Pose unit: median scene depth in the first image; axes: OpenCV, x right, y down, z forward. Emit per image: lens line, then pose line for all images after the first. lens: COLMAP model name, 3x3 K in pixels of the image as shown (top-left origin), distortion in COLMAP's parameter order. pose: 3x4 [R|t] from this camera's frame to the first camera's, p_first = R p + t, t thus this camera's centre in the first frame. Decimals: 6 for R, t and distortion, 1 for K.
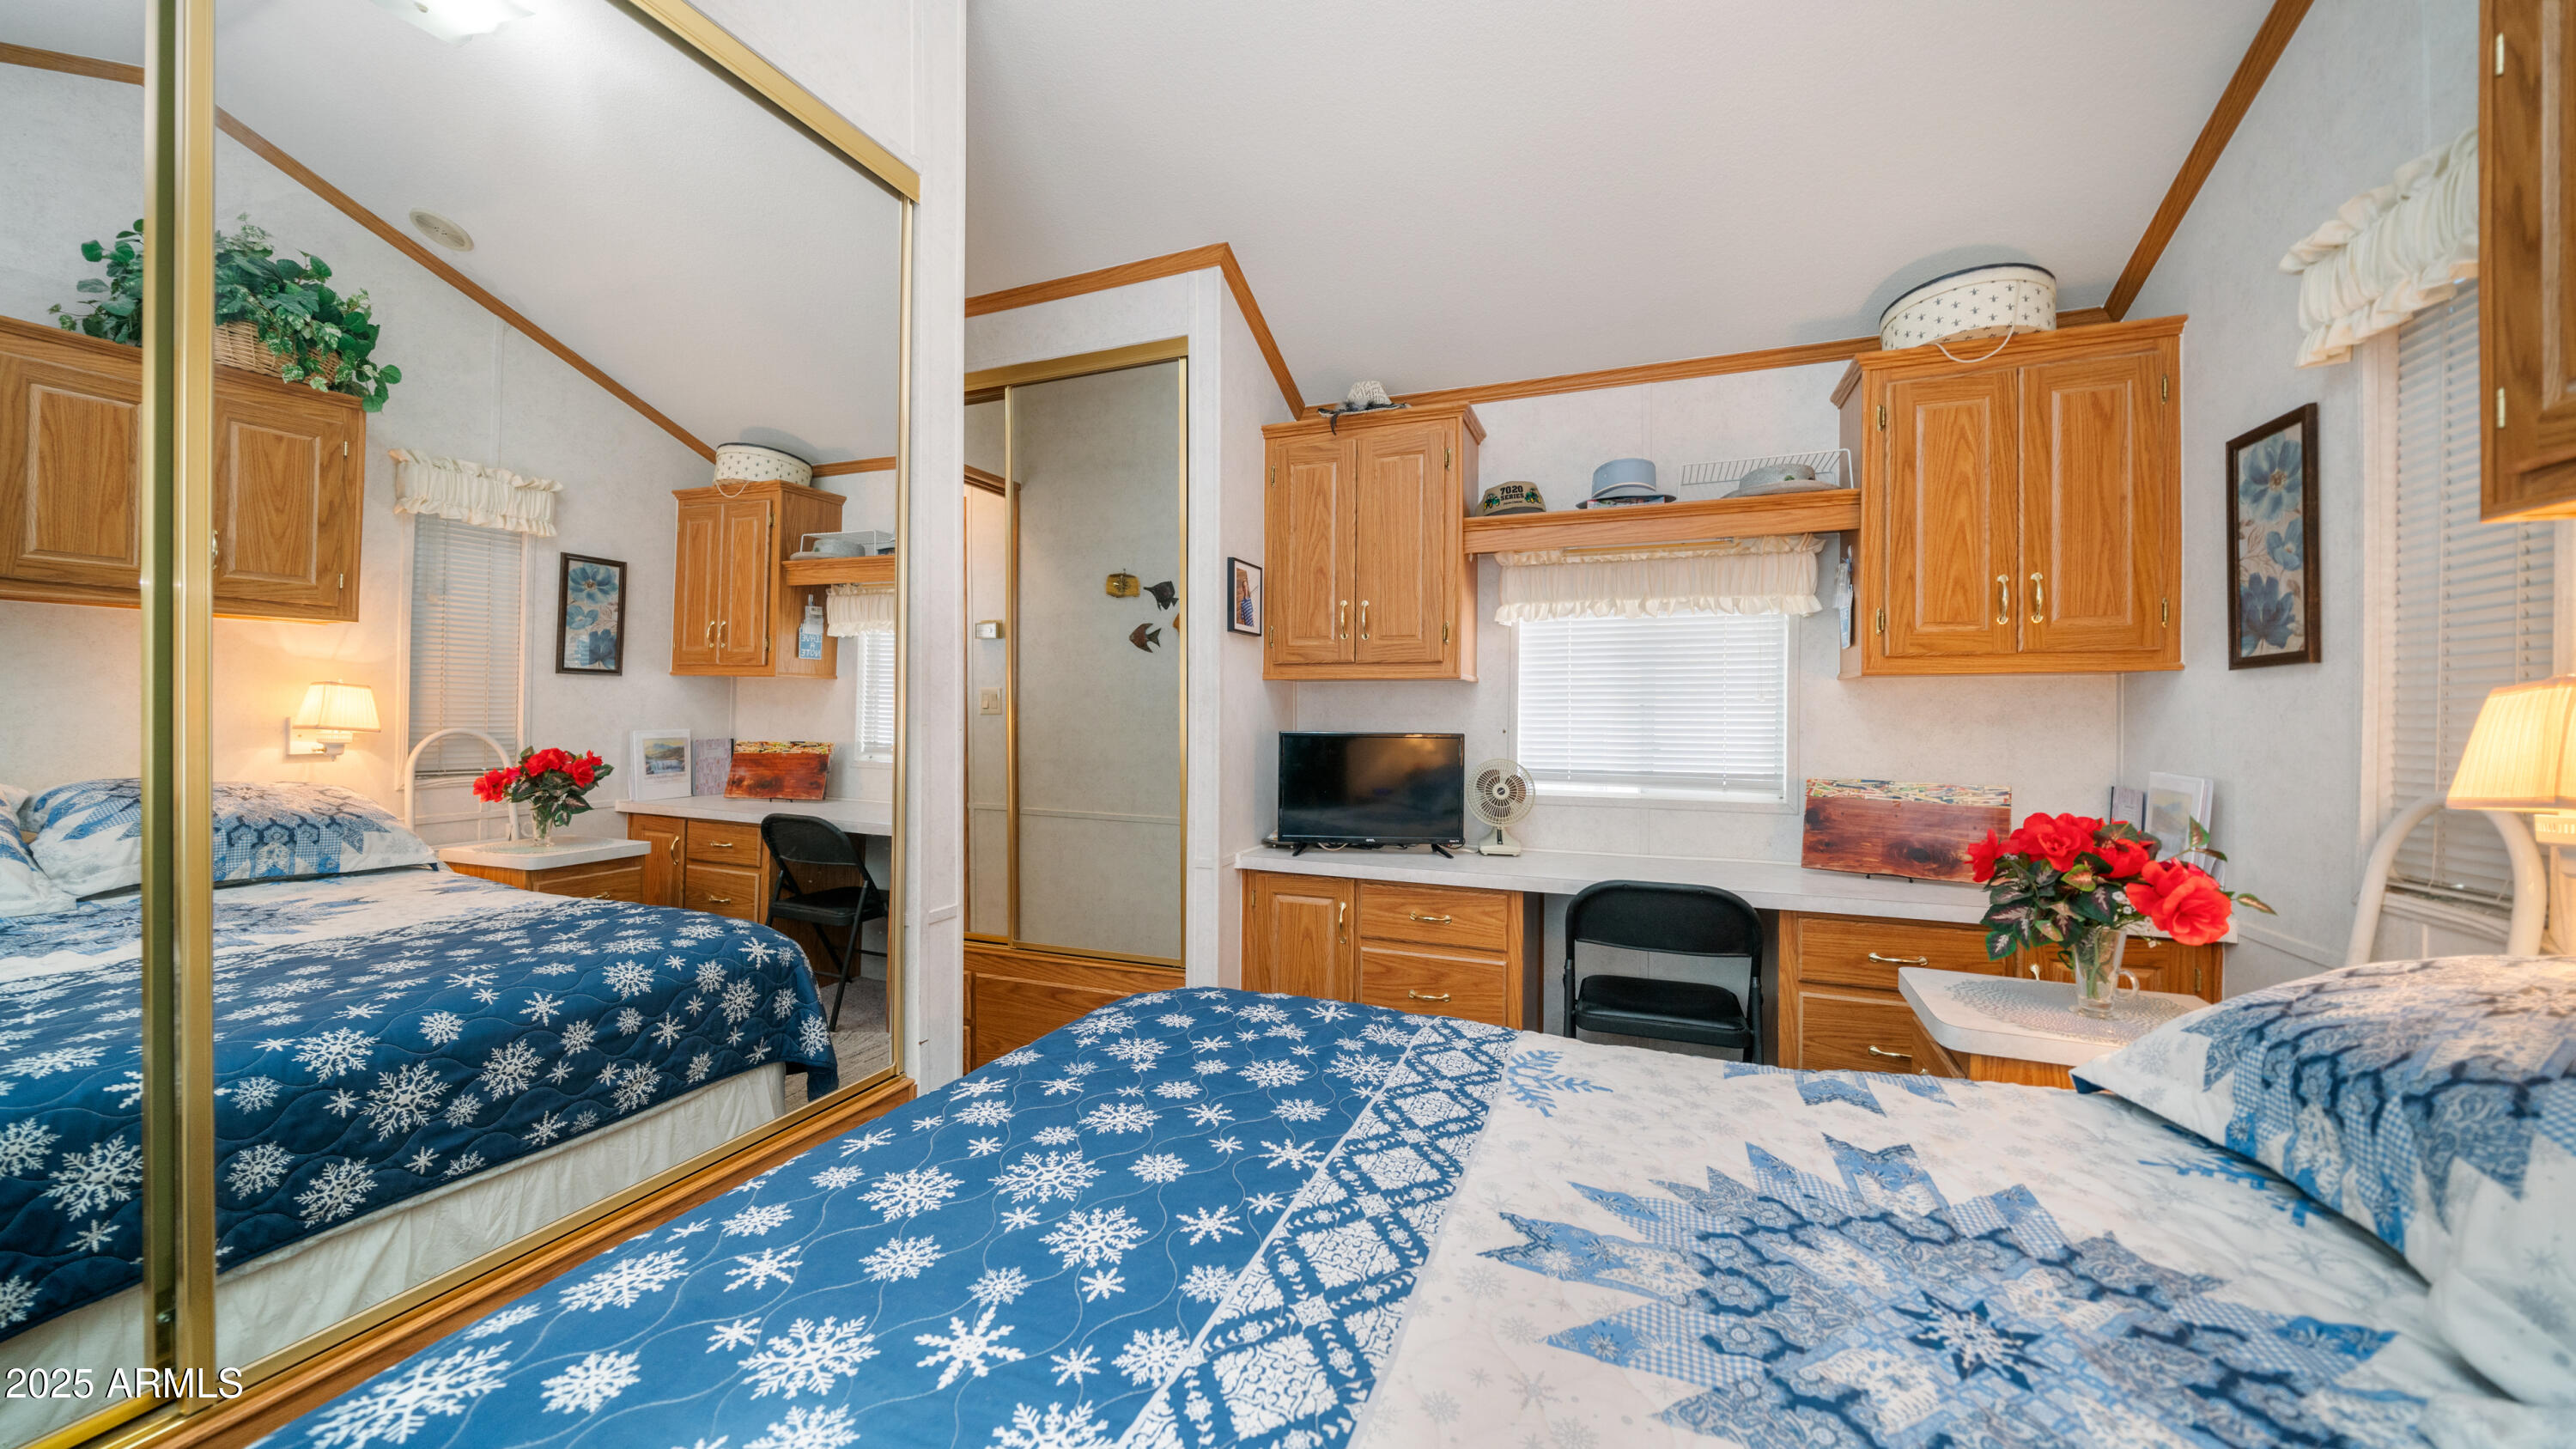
lens RADIAL K [[894.0, 0, 1272.7], [0, 894.0, 705.0], [0, 0, 1]] dist [-0.009733, 0.000734]
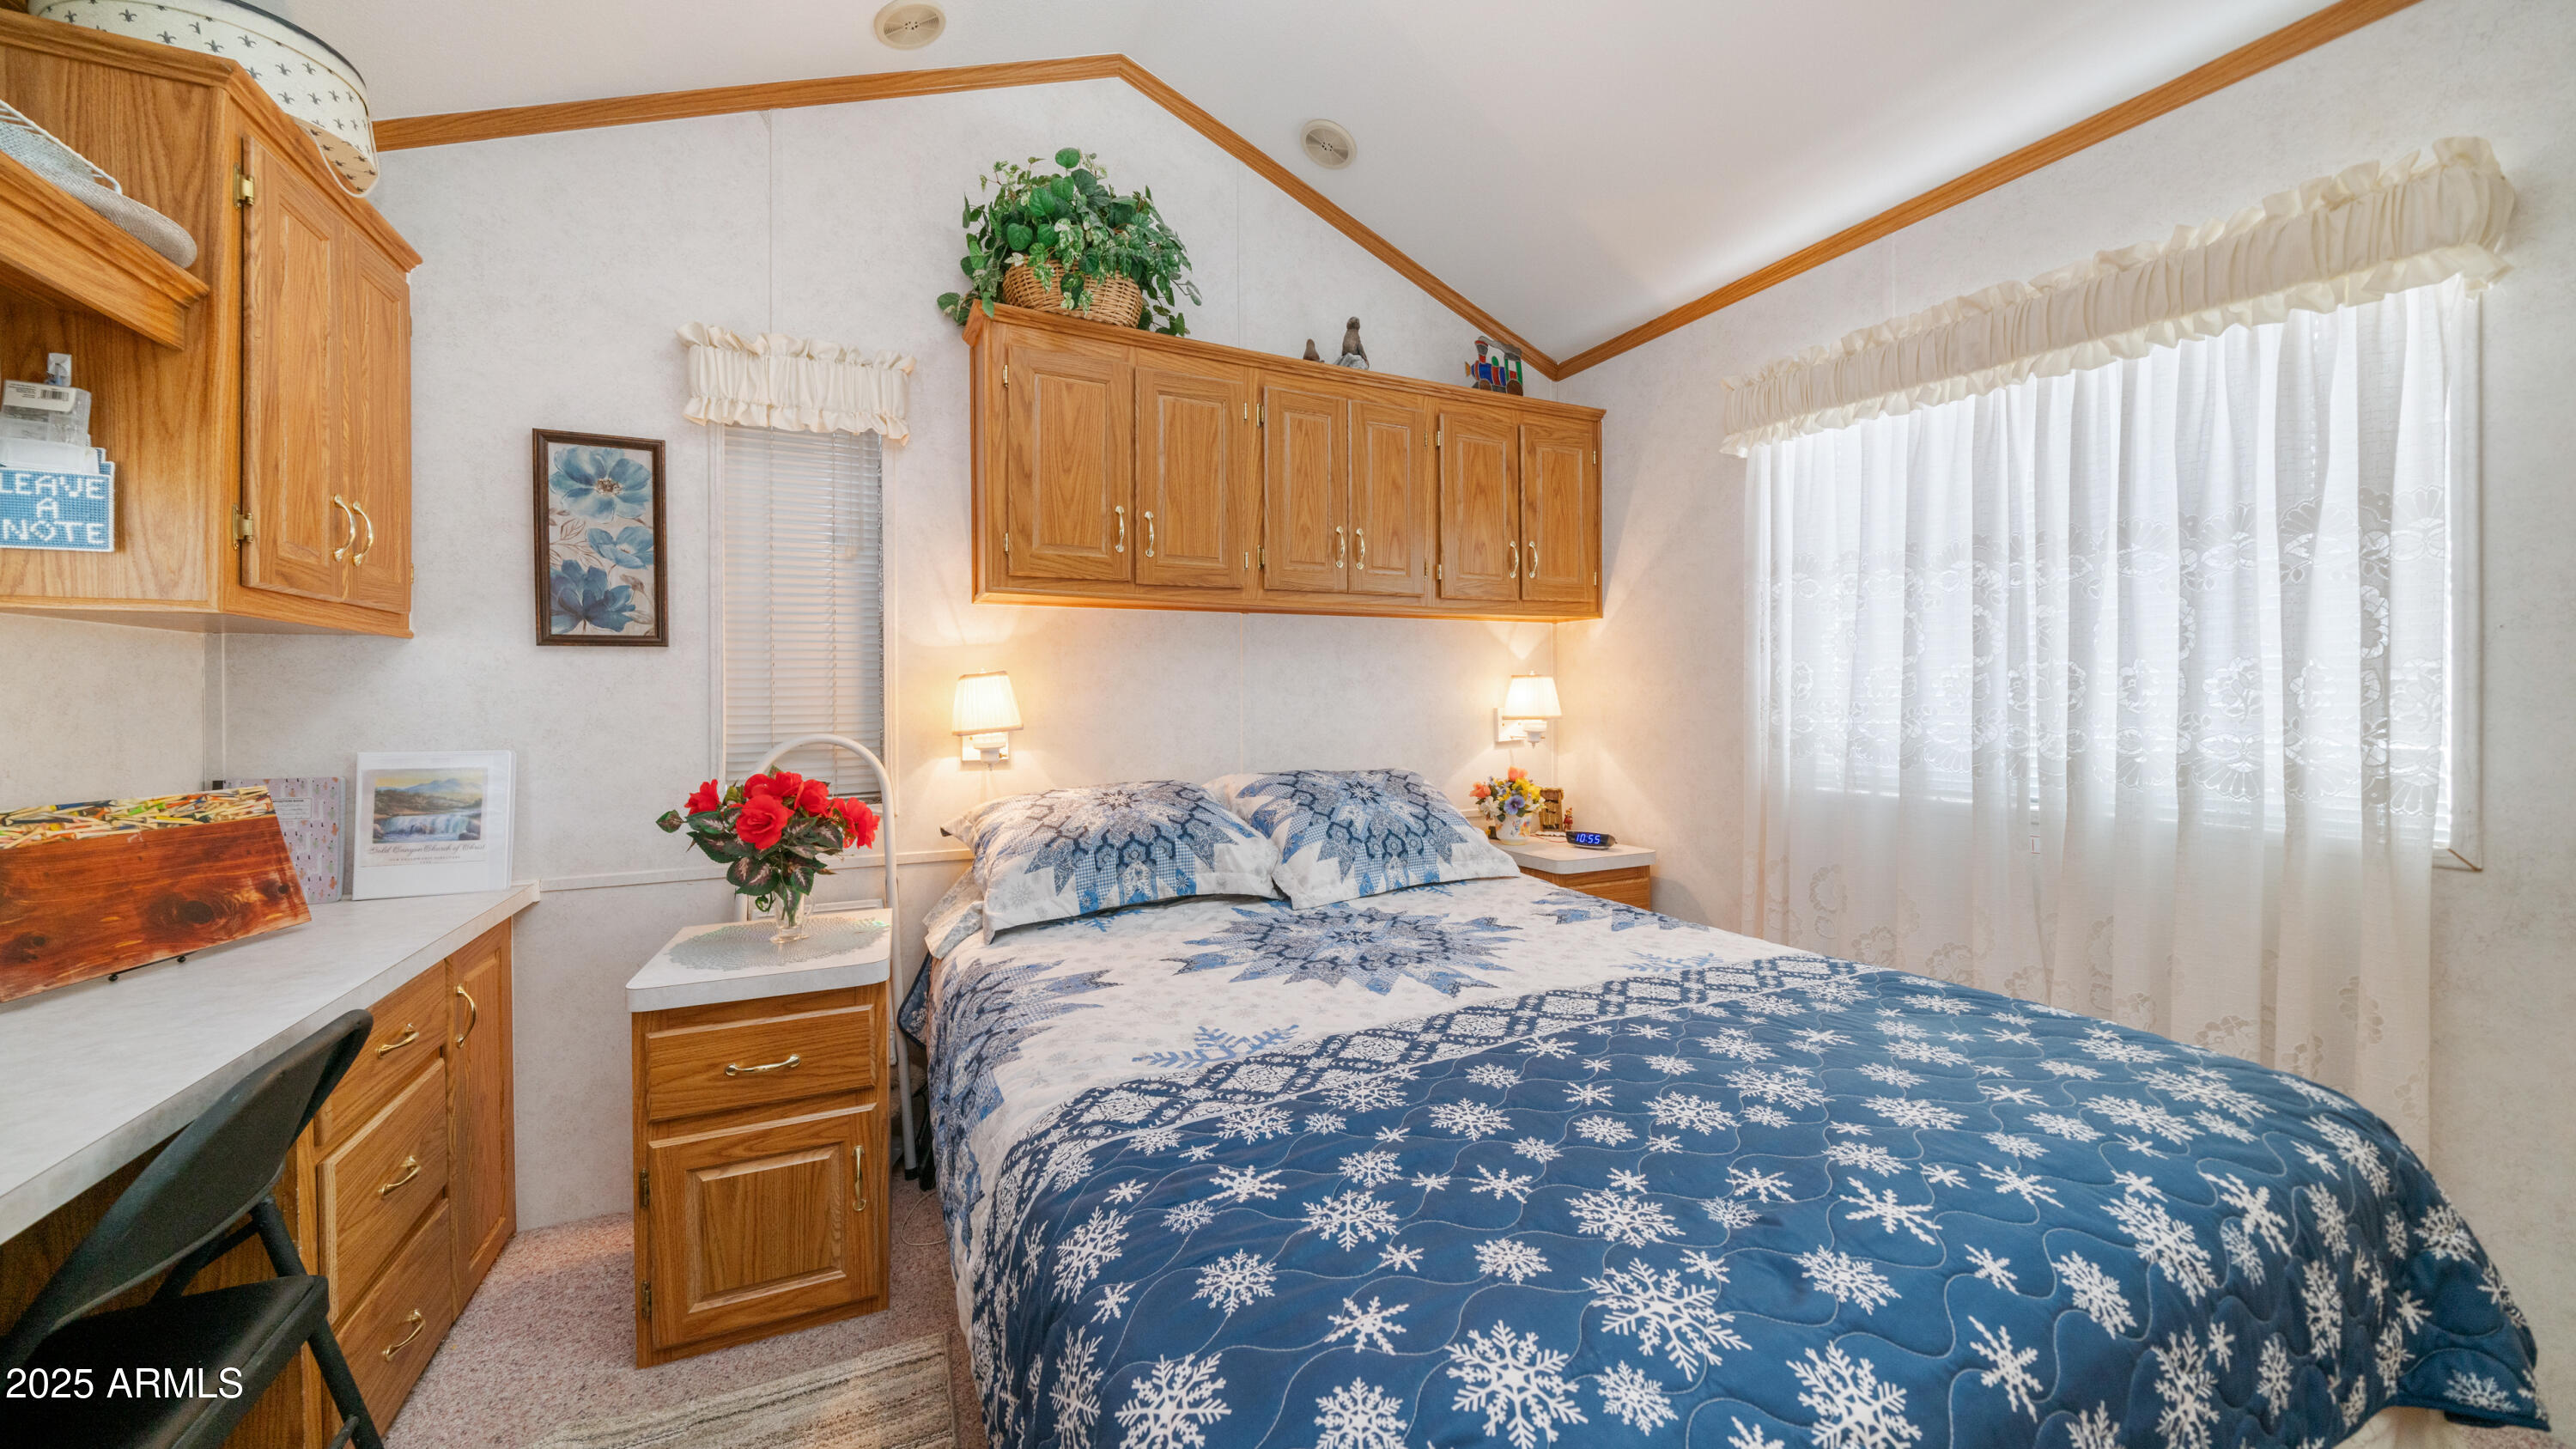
lens RADIAL K [[894.0, 0, 1268.8], [0, 894.0, 702.0], [0, 0, 1]] dist [-0.009733, 0.000734]
pose [[-0.737907, -0.001834, 0.674900, -0.448043], [-0.006442, 0.999970, -0.004326, 0.043677], [-0.674871, -0.007540, -0.737897, 1.884639]]
